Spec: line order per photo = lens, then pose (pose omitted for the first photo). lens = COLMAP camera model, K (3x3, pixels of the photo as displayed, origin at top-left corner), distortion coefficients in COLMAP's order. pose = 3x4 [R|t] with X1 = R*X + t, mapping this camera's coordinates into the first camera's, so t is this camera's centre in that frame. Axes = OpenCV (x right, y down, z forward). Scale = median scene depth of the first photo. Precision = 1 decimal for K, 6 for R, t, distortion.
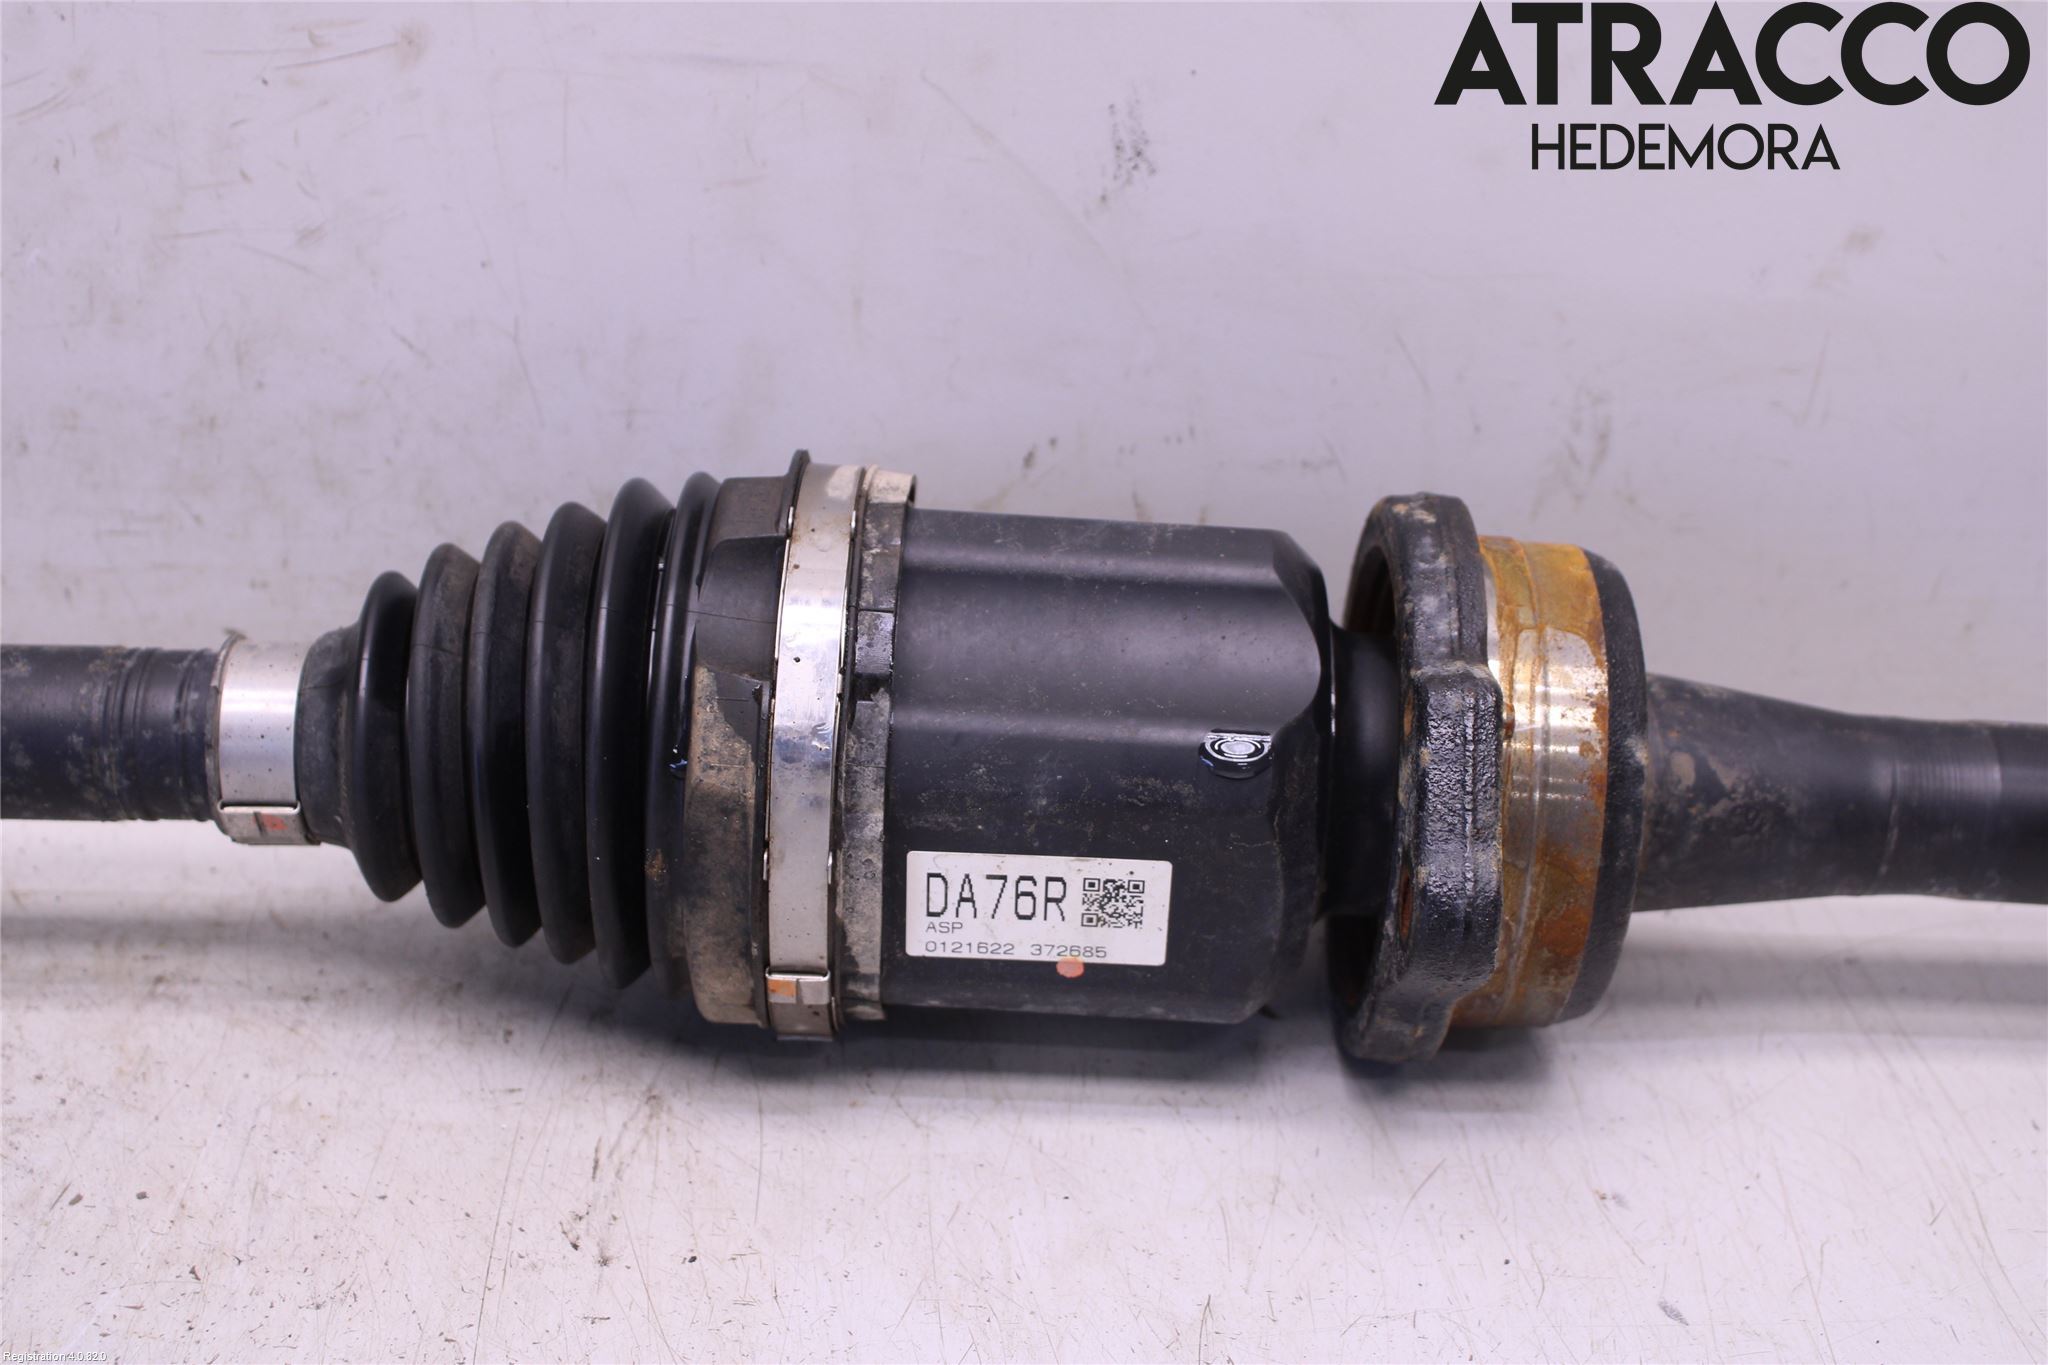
lens RADIAL K [[2870.1, 0, 1023.9], [0, 2870.1, 683.9], [0, 0, 1]] dist [-0.002333, 0.000000]
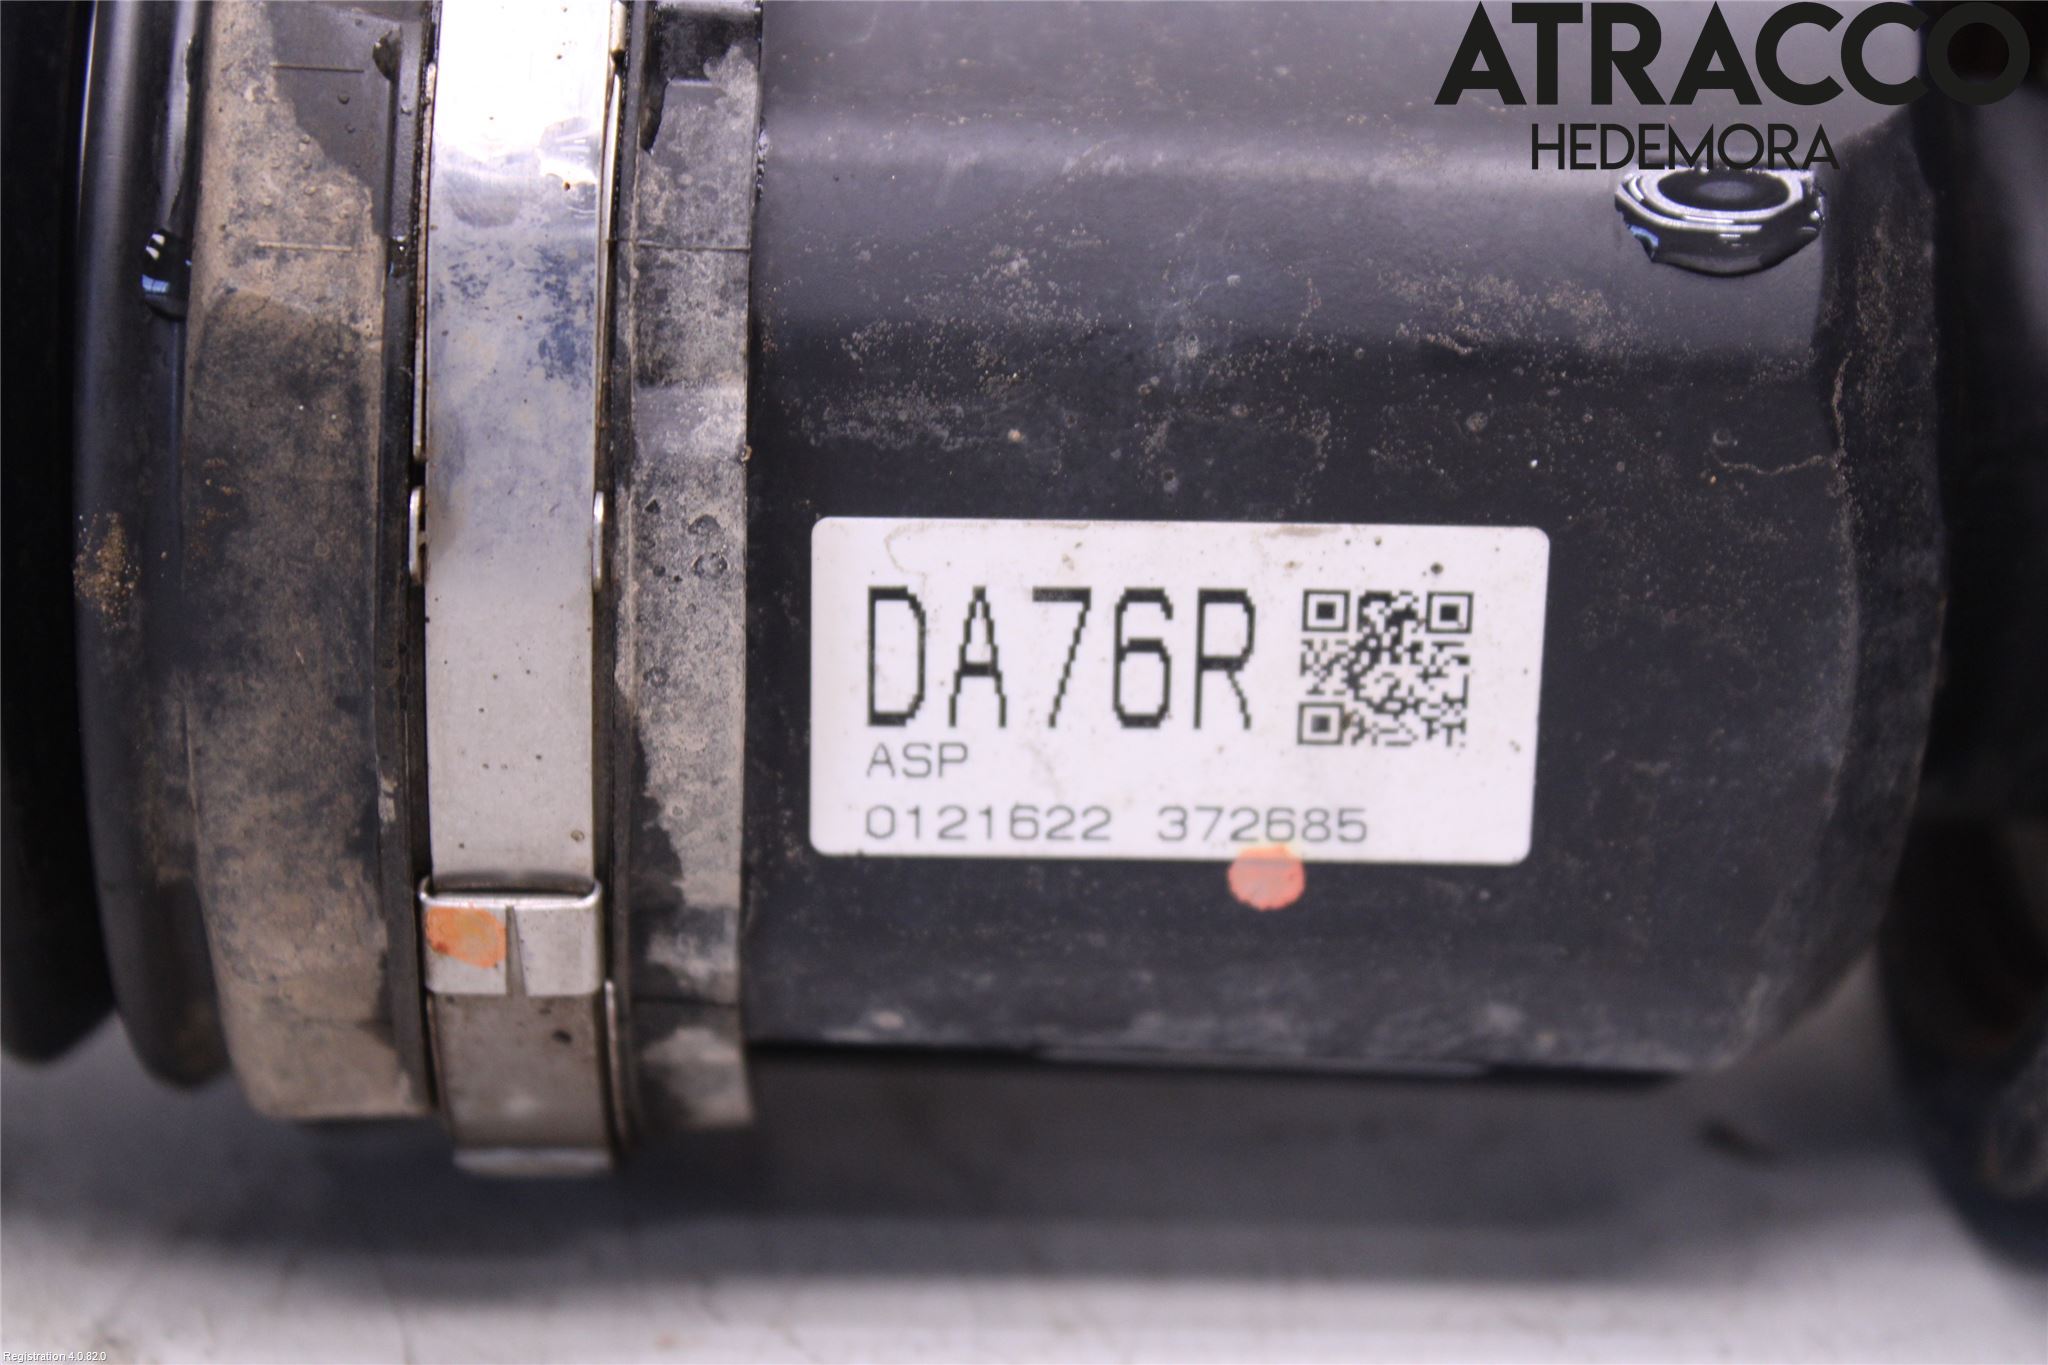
lens RADIAL K [[4821.8, 0, 1019.1], [0, 4821.8, 682.8], [0, 0, 1]] dist [0.079306, 0.000000]
pose [[0.999184, -0.025409, 0.031411, -0.034089], [0.030695, 0.982954, -0.181271, 0.187522], [-0.026270, 0.182087, 0.982931, 0.407688]]
